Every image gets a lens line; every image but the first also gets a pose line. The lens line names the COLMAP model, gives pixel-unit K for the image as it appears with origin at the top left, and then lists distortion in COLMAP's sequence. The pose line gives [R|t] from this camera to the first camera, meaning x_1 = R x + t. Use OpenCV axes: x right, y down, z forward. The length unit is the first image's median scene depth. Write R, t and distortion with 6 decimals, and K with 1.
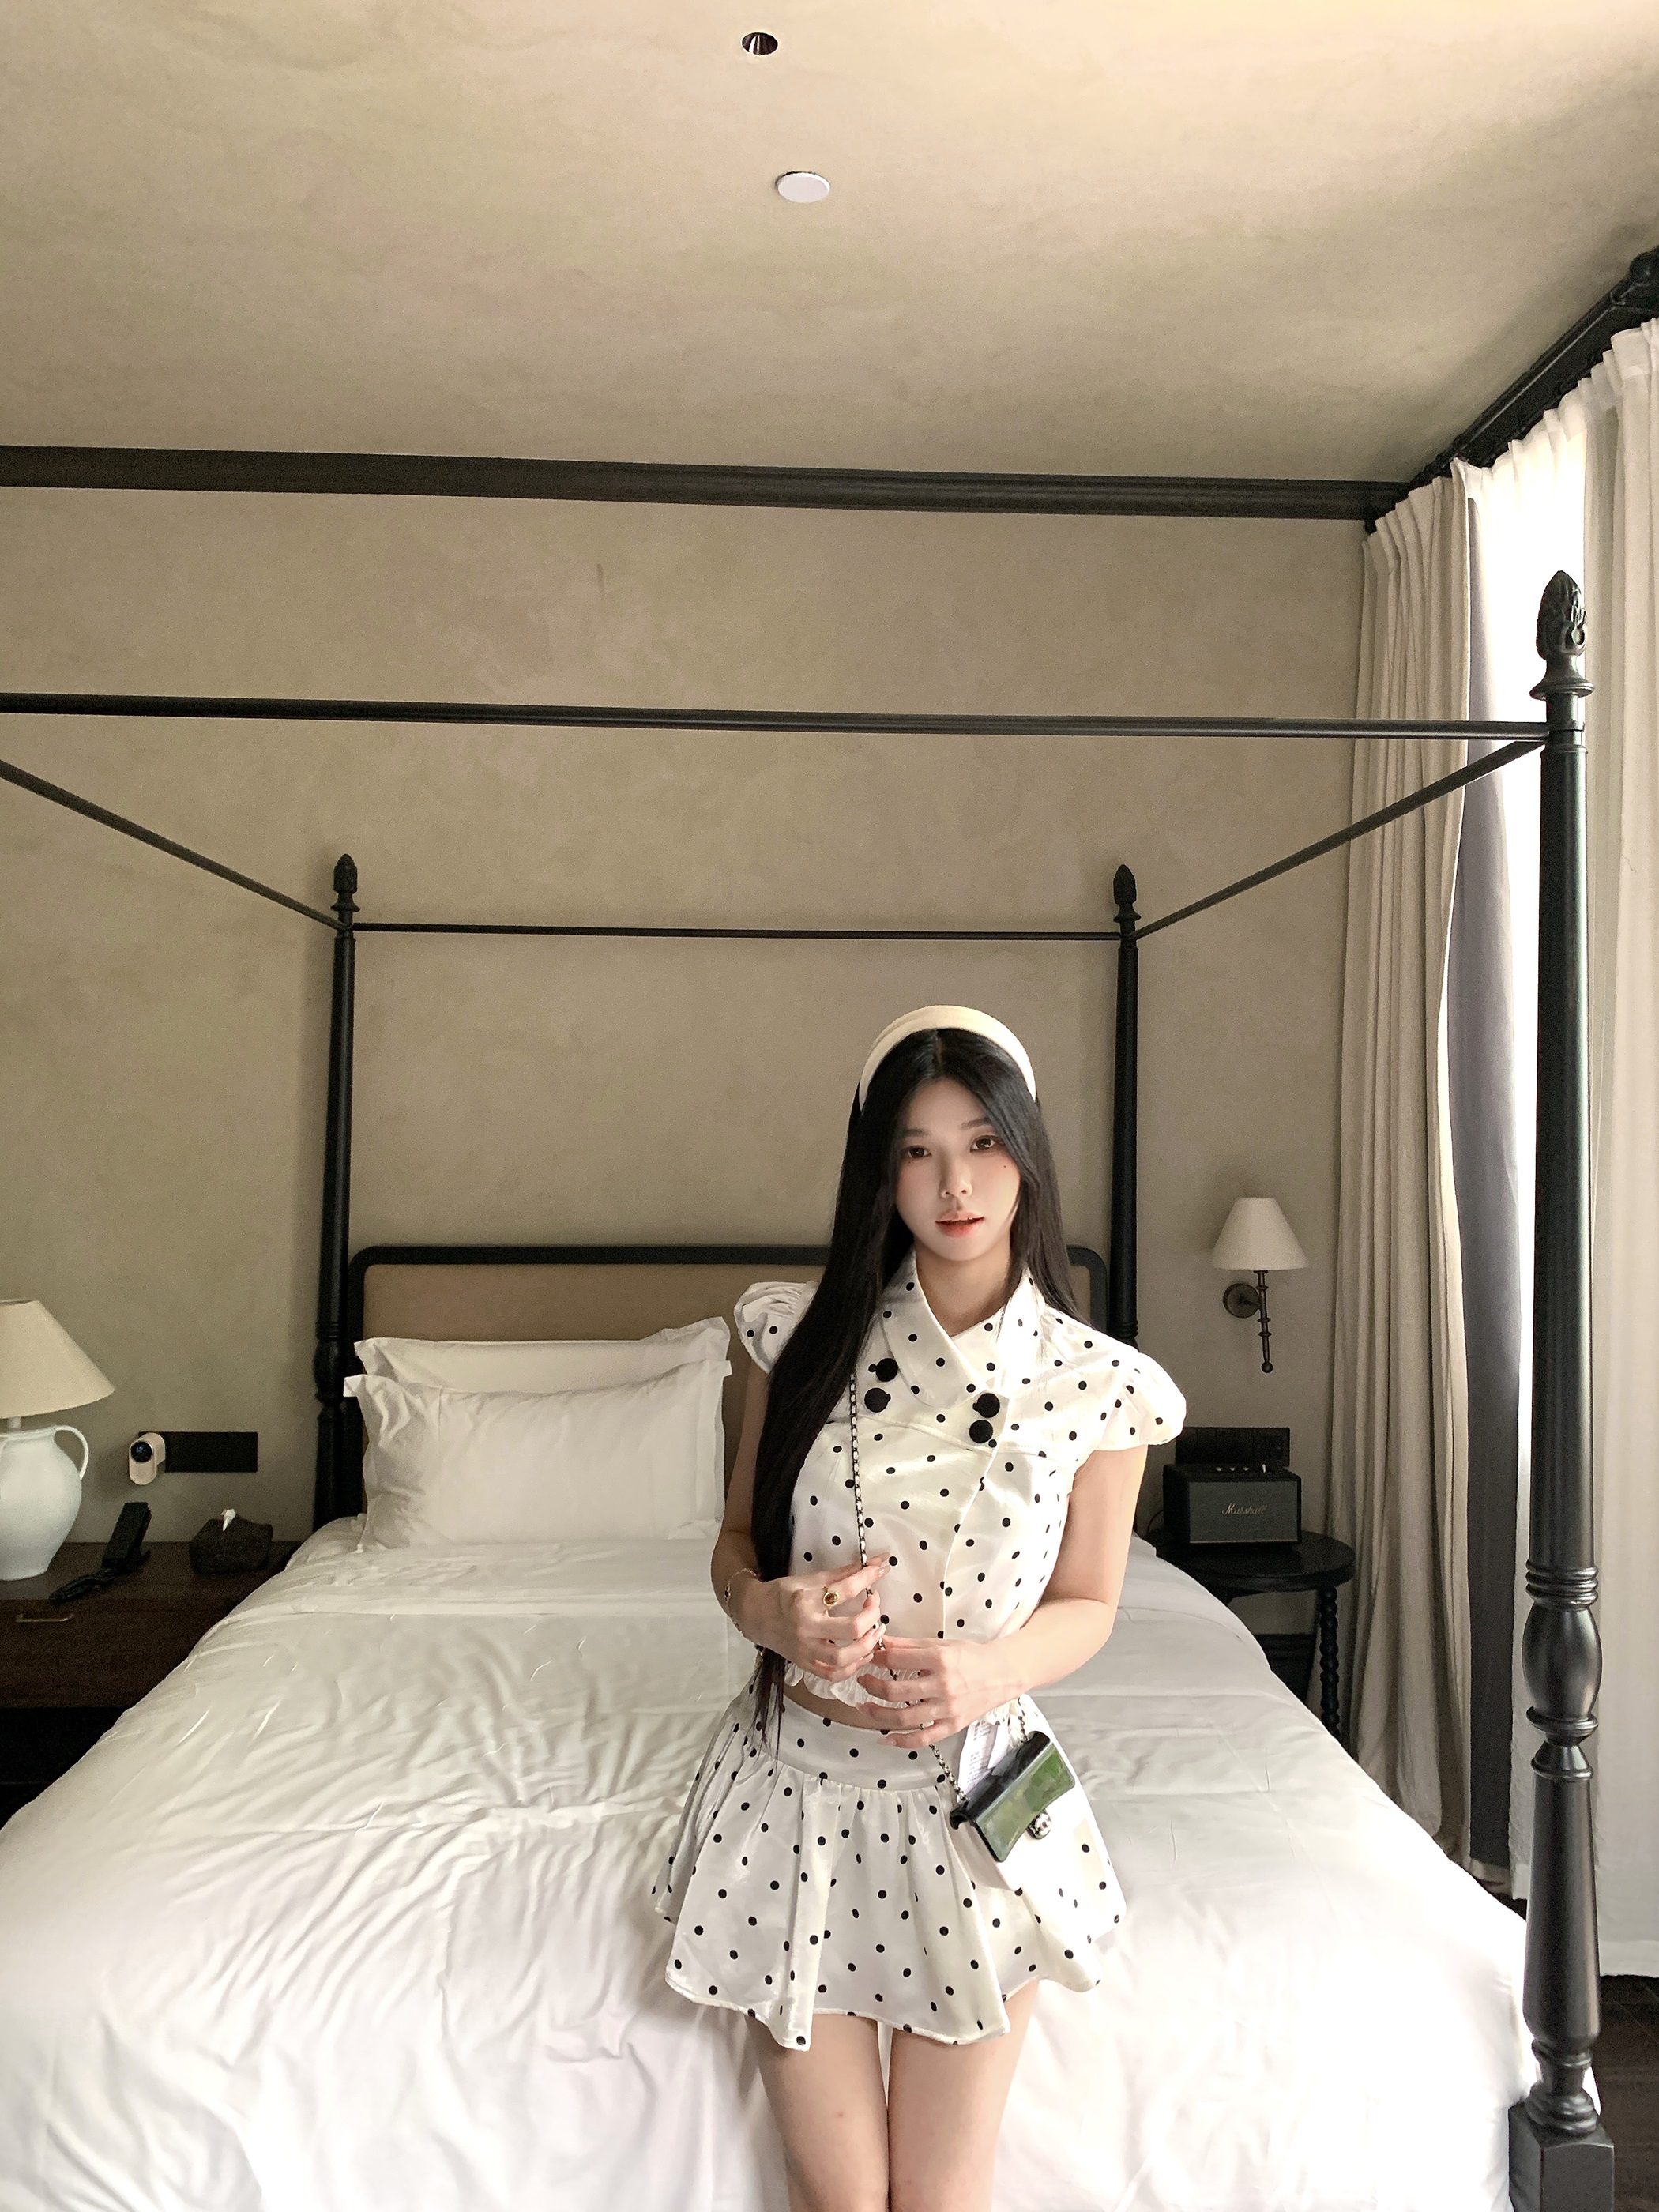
lens RADIAL K [[1689.4, 0, 834.2], [0, 1689.4, 1128.9], [0, 0, 1]] dist [0.009988, -0.026491]
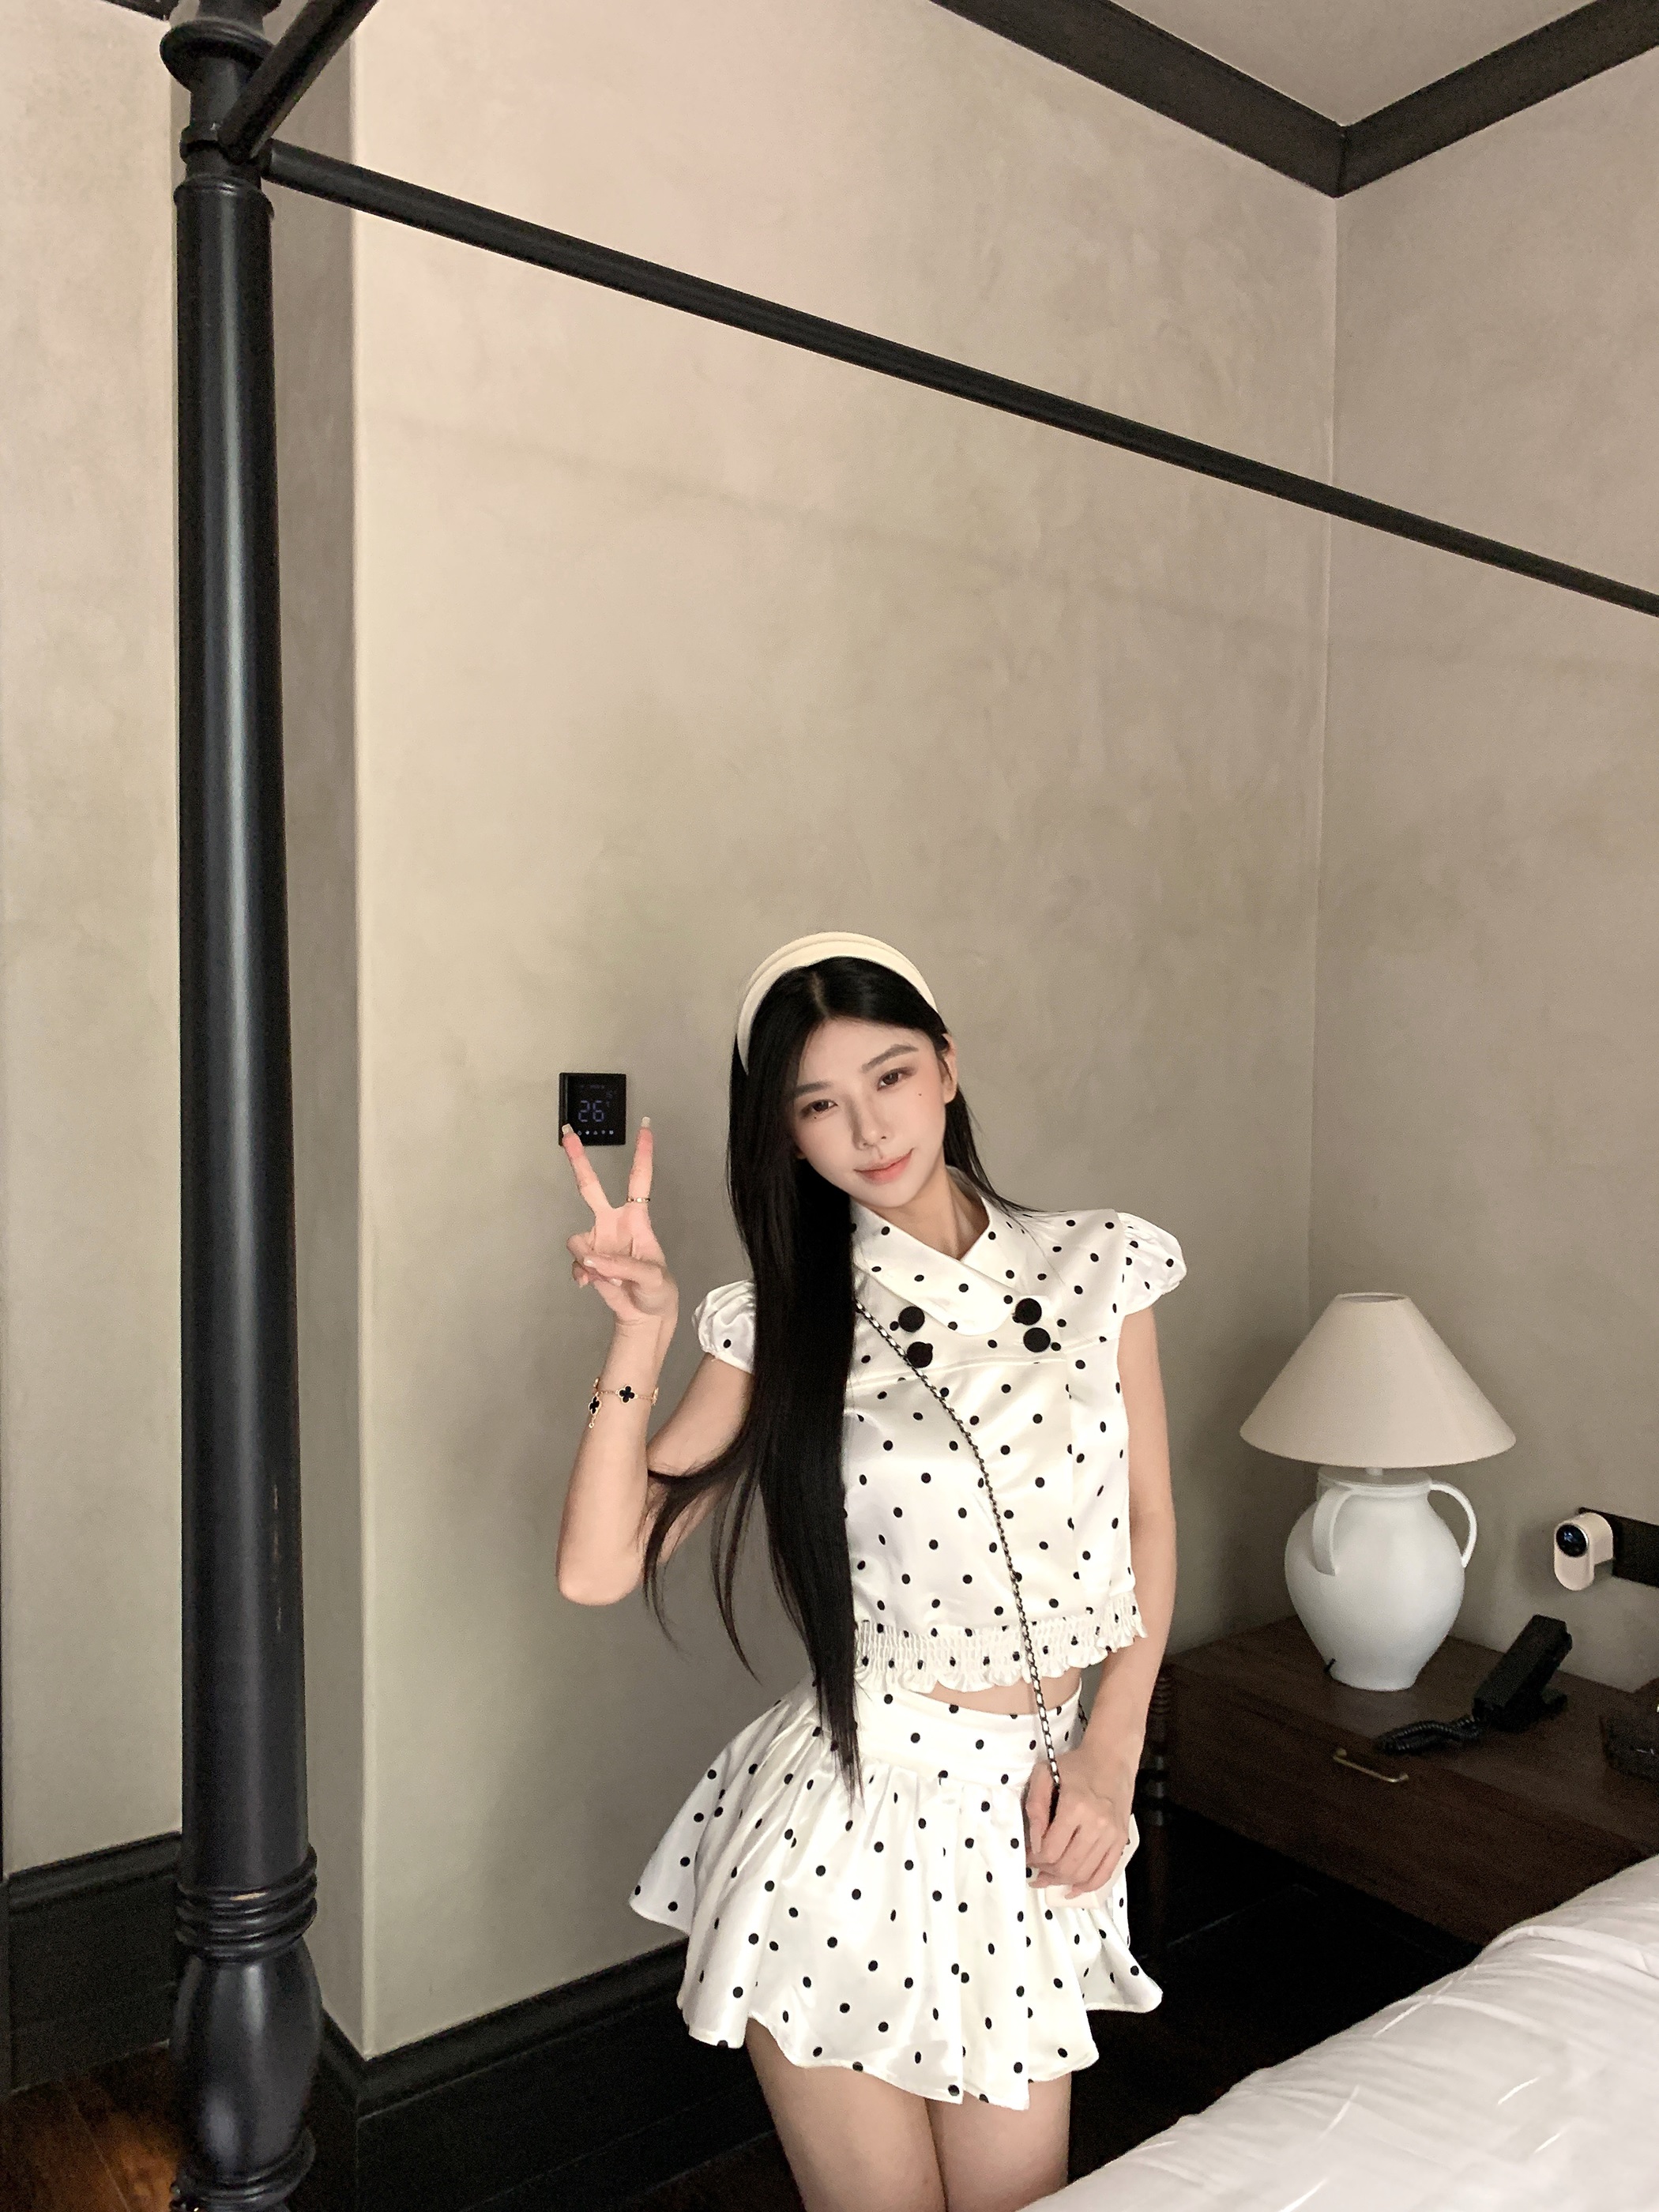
lens RADIAL K [[1689.4, 0, 845.6], [0, 1689.4, 1134.2], [0, 0, 1]] dist [0.009988, -0.026491]
pose [[0.565332, 0.042417, -0.823772, -0.031433], [-0.009171, 0.998938, 0.045142, 0.003958], [0.824812, -0.017965, 0.565121, 0.410447]]
